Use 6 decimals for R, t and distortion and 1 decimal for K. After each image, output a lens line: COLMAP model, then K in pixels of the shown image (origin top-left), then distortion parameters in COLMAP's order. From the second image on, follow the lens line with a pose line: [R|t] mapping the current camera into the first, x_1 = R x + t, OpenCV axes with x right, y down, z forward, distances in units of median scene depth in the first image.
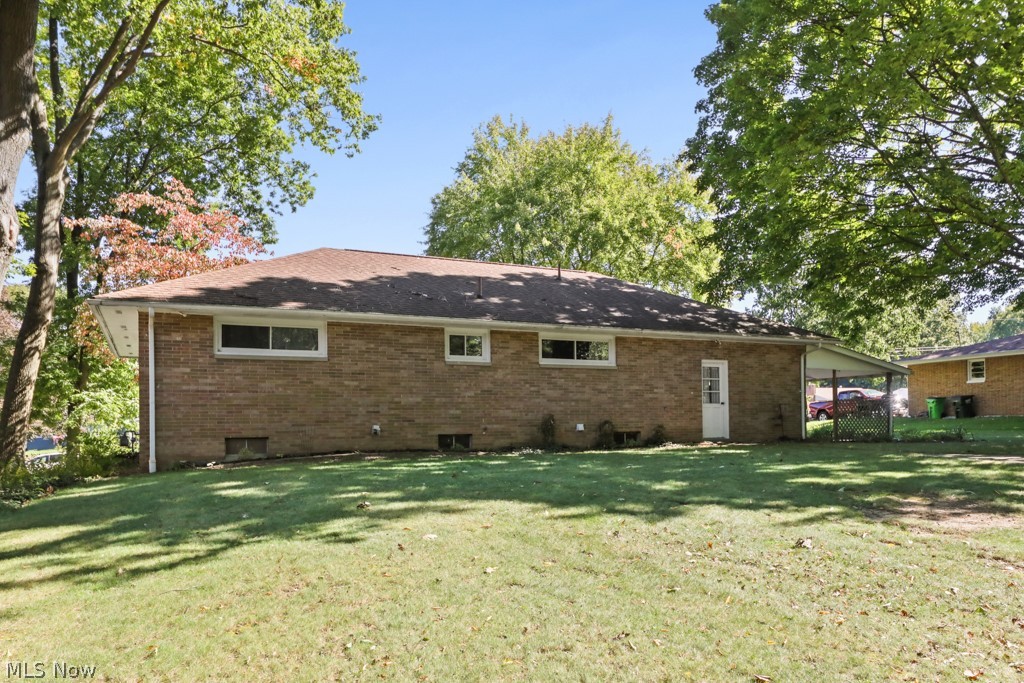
lens RADIAL K [[691.1, 0, 513.9], [0, 691.1, 337.5], [0, 0, 1]] dist [0.046660, 0.001479]
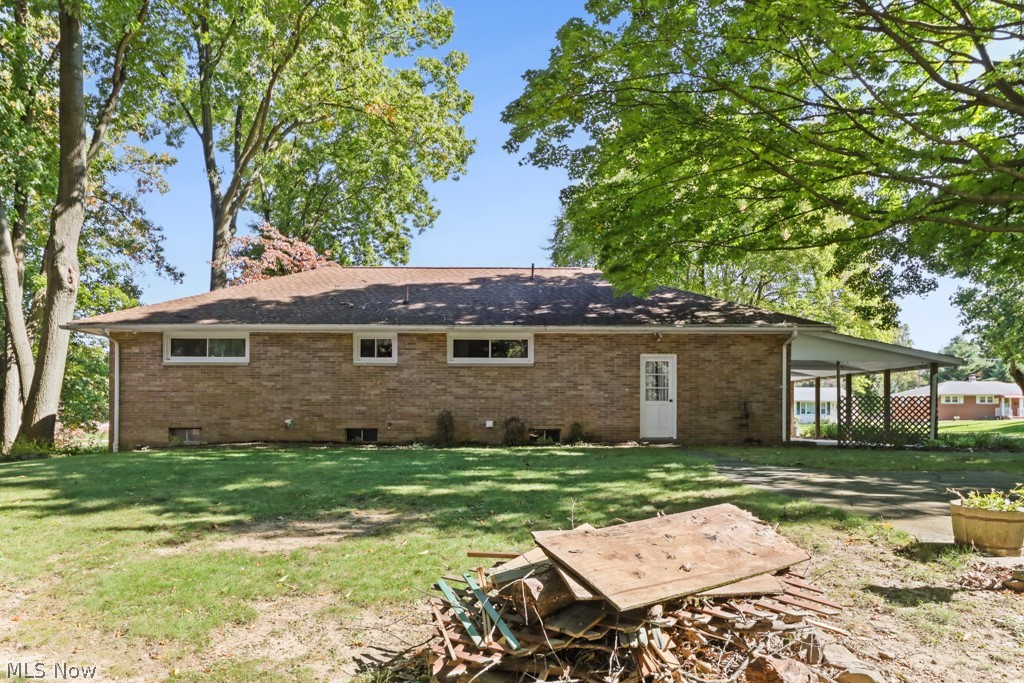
lens RADIAL K [[691.1, 0, 508.6], [0, 691.1, 343.9], [0, 0, 1]] dist [0.046660, 0.001479]
pose [[0.908684, -0.037604, -0.415787, 0.576273], [0.038883, 0.999229, -0.005392, 0.018479], [0.415669, -0.011268, 0.909446, 0.083477]]
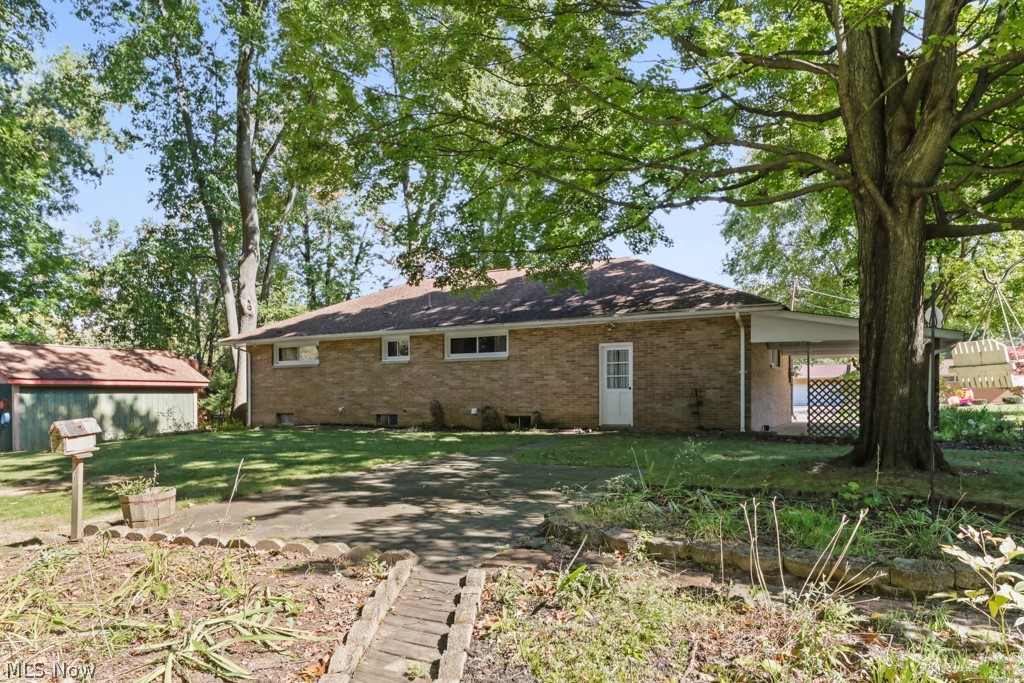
lens RADIAL K [[691.1, 0, 512.0], [0, 691.1, 341.0], [0, 0, 1]] dist [0.046660, 0.001479]
pose [[0.589833, -0.069506, -0.804528, 1.128254], [0.085950, 0.996033, -0.023037, 0.045889], [0.802938, -0.055561, 0.593468, 0.380096]]
